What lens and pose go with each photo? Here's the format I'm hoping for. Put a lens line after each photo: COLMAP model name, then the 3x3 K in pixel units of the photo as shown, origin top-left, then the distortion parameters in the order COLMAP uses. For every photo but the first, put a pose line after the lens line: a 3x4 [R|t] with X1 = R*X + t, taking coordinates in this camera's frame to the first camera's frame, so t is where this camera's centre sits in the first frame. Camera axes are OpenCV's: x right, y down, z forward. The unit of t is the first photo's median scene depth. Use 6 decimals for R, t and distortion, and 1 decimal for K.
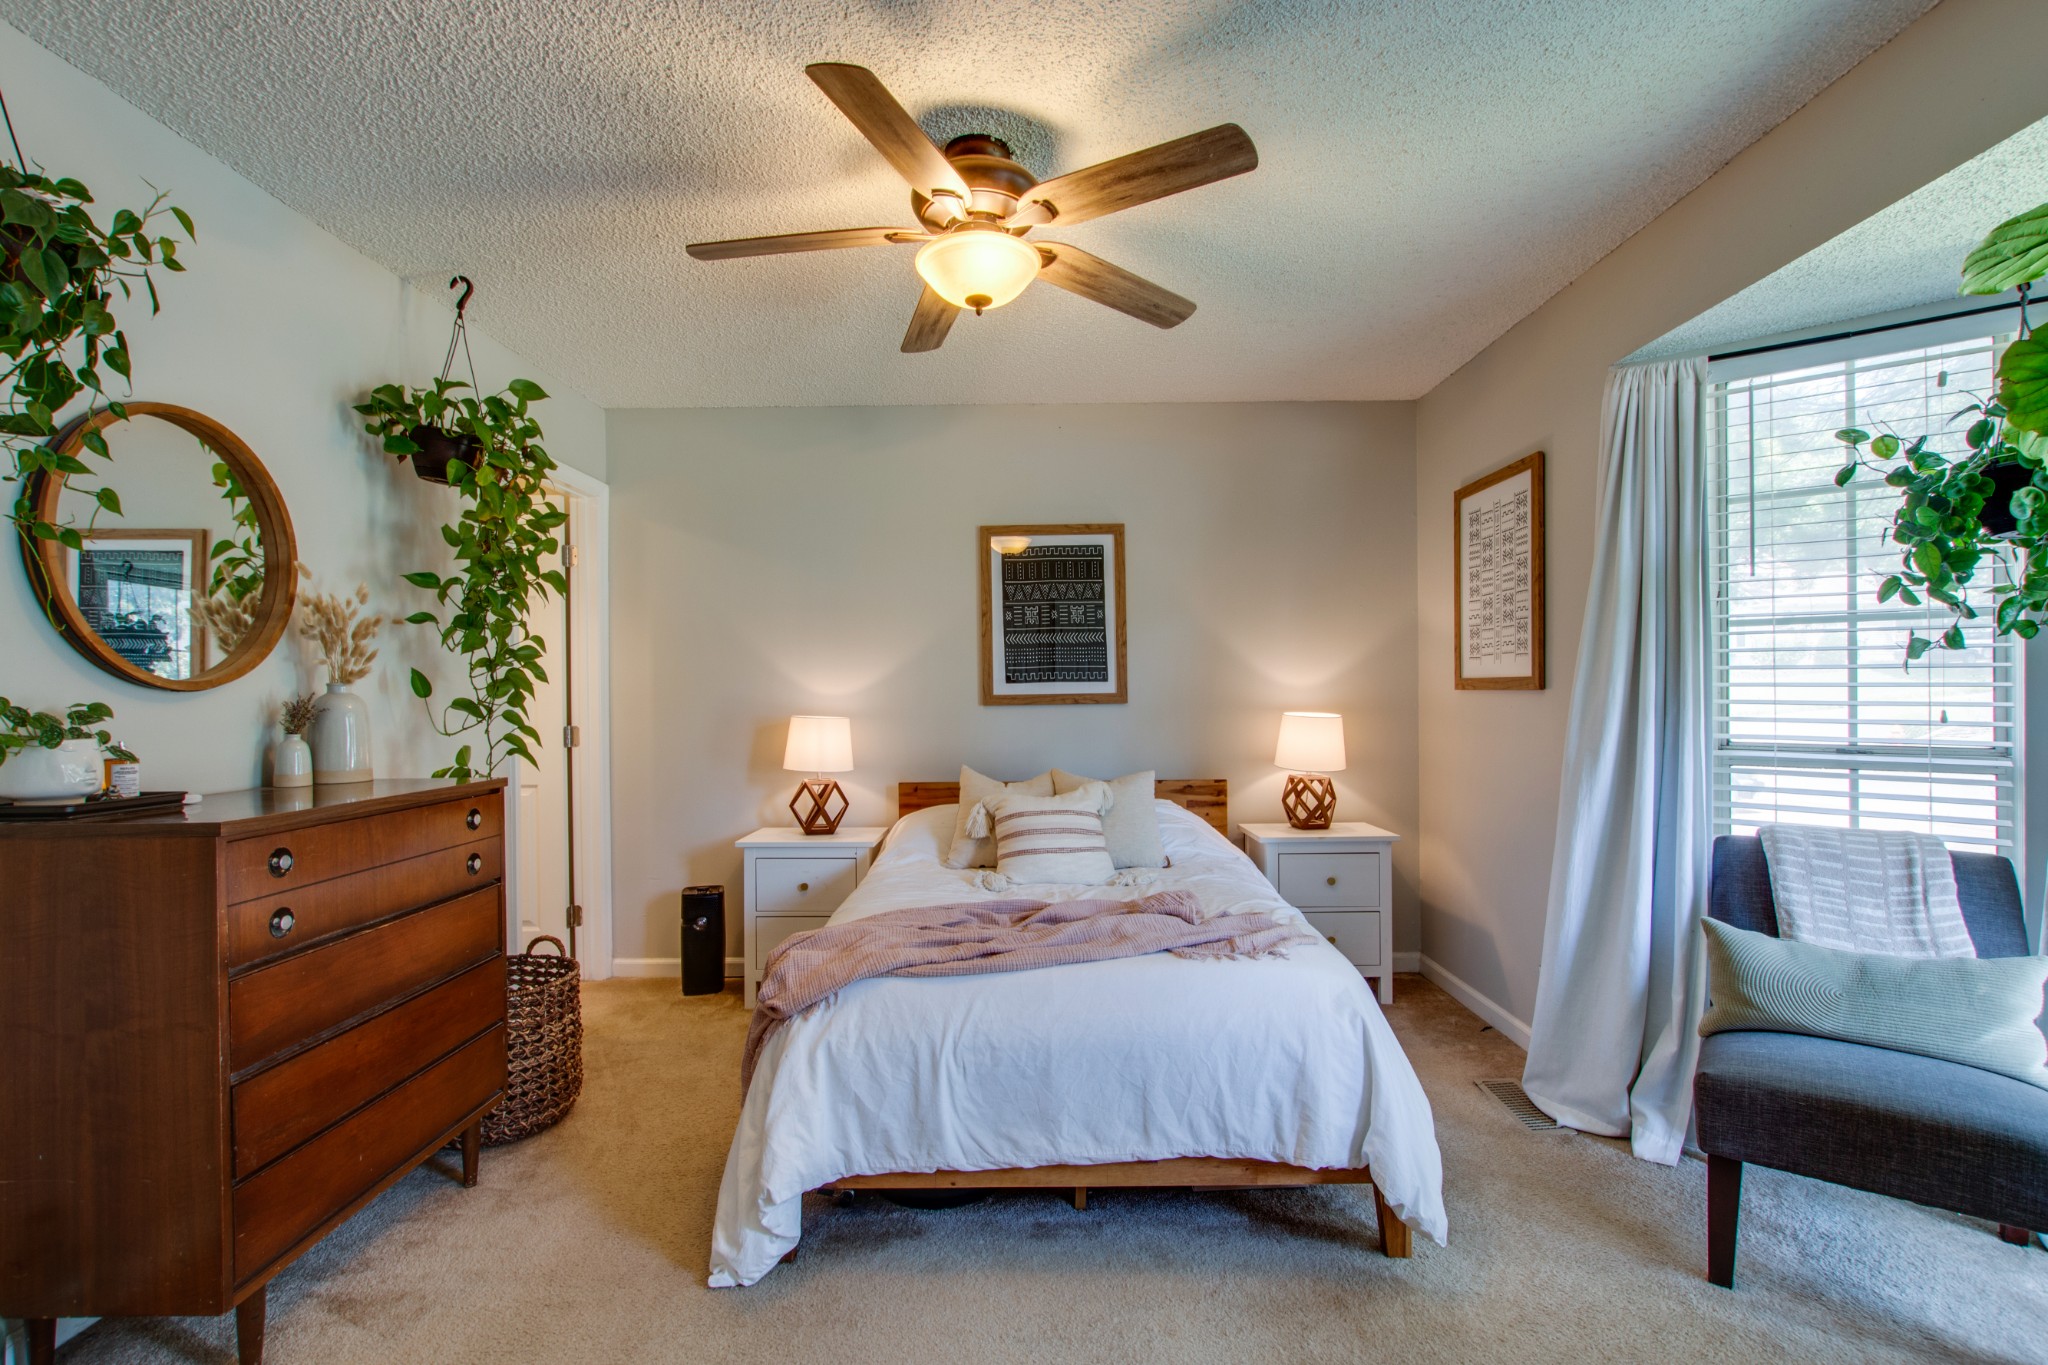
lens RADIAL K [[937.0, 0, 1023.0], [0, 937.0, 689.0], [0, 0, 1]] dist [-0.008585, 0.000258]
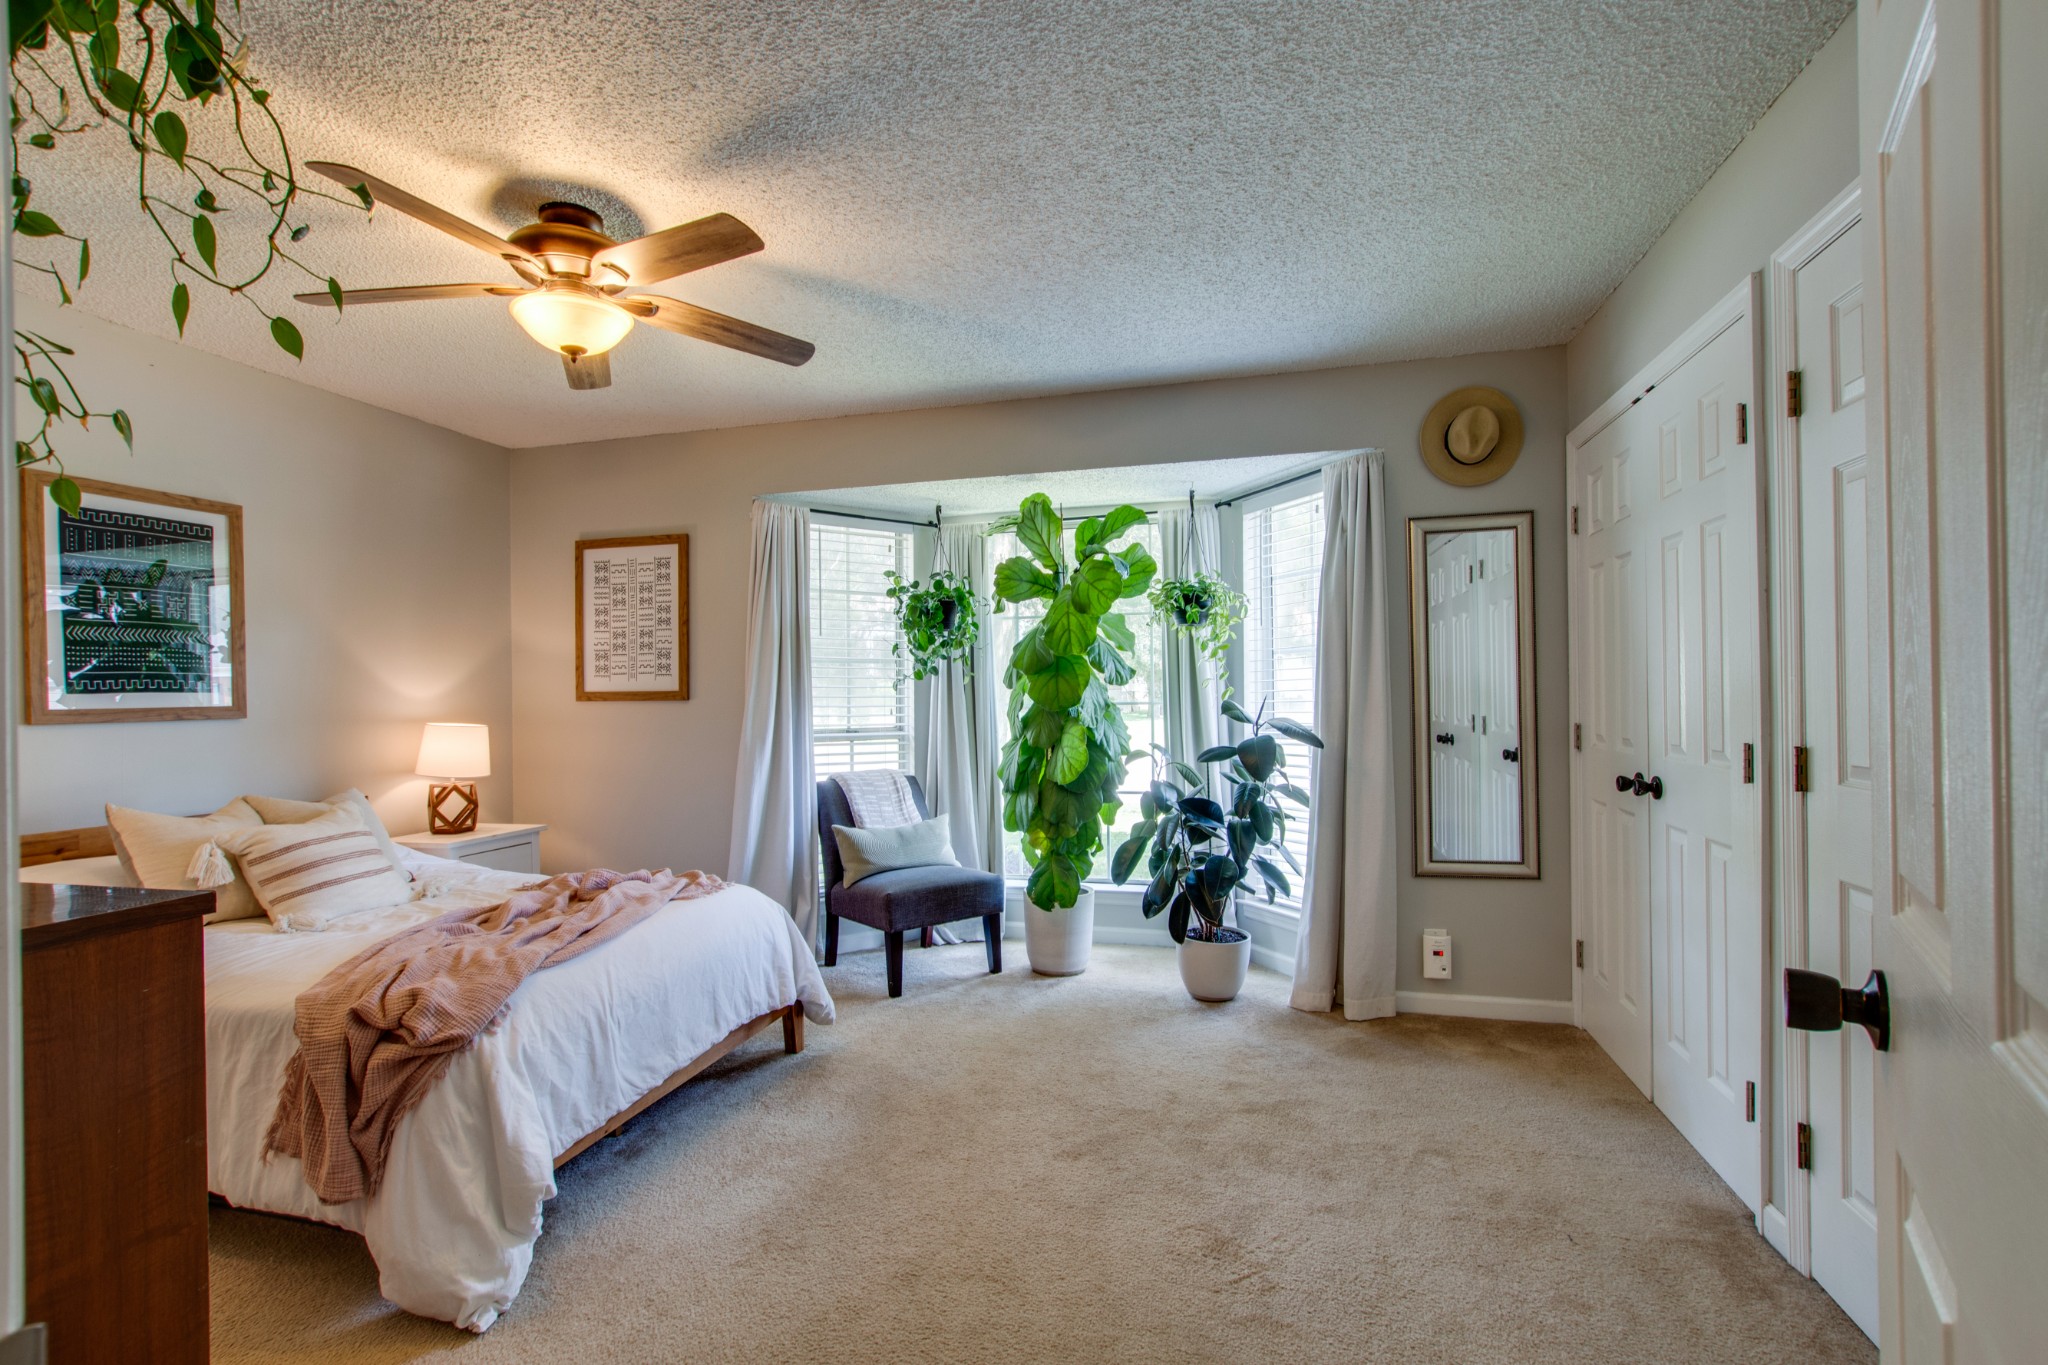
lens RADIAL K [[937.0, 0, 1023.0], [0, 937.0, 689.0], [0, 0, 1]] dist [-0.008585, 0.000258]
pose [[0.246103, 0.011856, 0.969171, -0.876805], [0.008530, 0.999860, -0.014398, 0.011045], [-0.969206, 0.011811, 0.245967, 0.187440]]
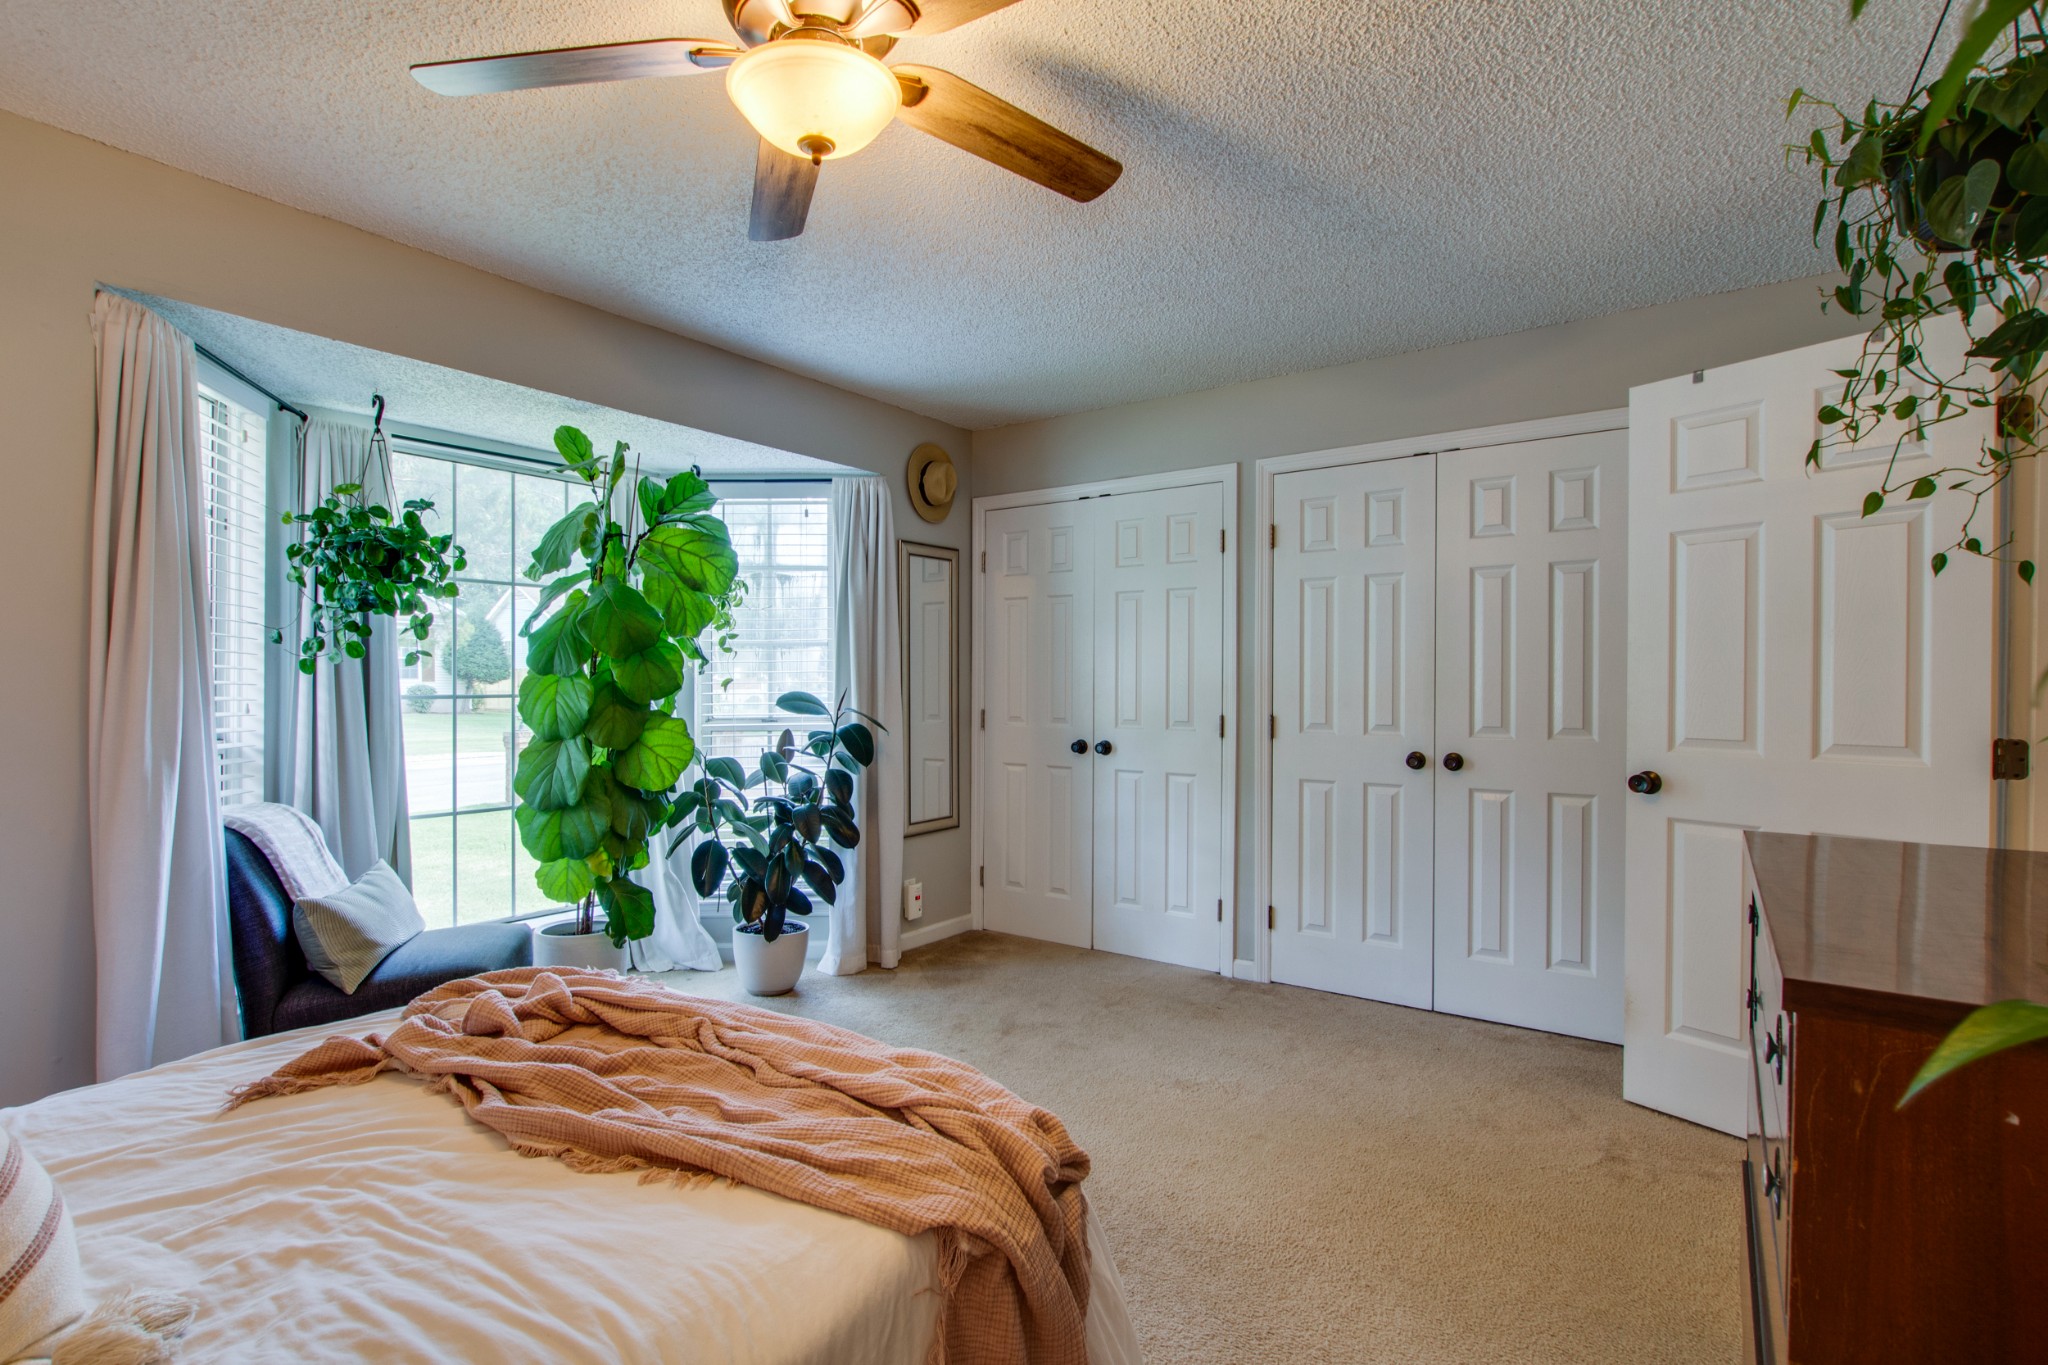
lens RADIAL K [[966.0, 0, 1022.6], [0, 966.0, 688.2], [0, 0, 1]] dist [-0.032336, 0.000076]
pose [[-0.811152, 0.007098, 0.584792, -0.541238], [0.005924, 0.999975, -0.003920, 0.013583], [-0.584805, 0.000285, -0.811174, 1.338757]]
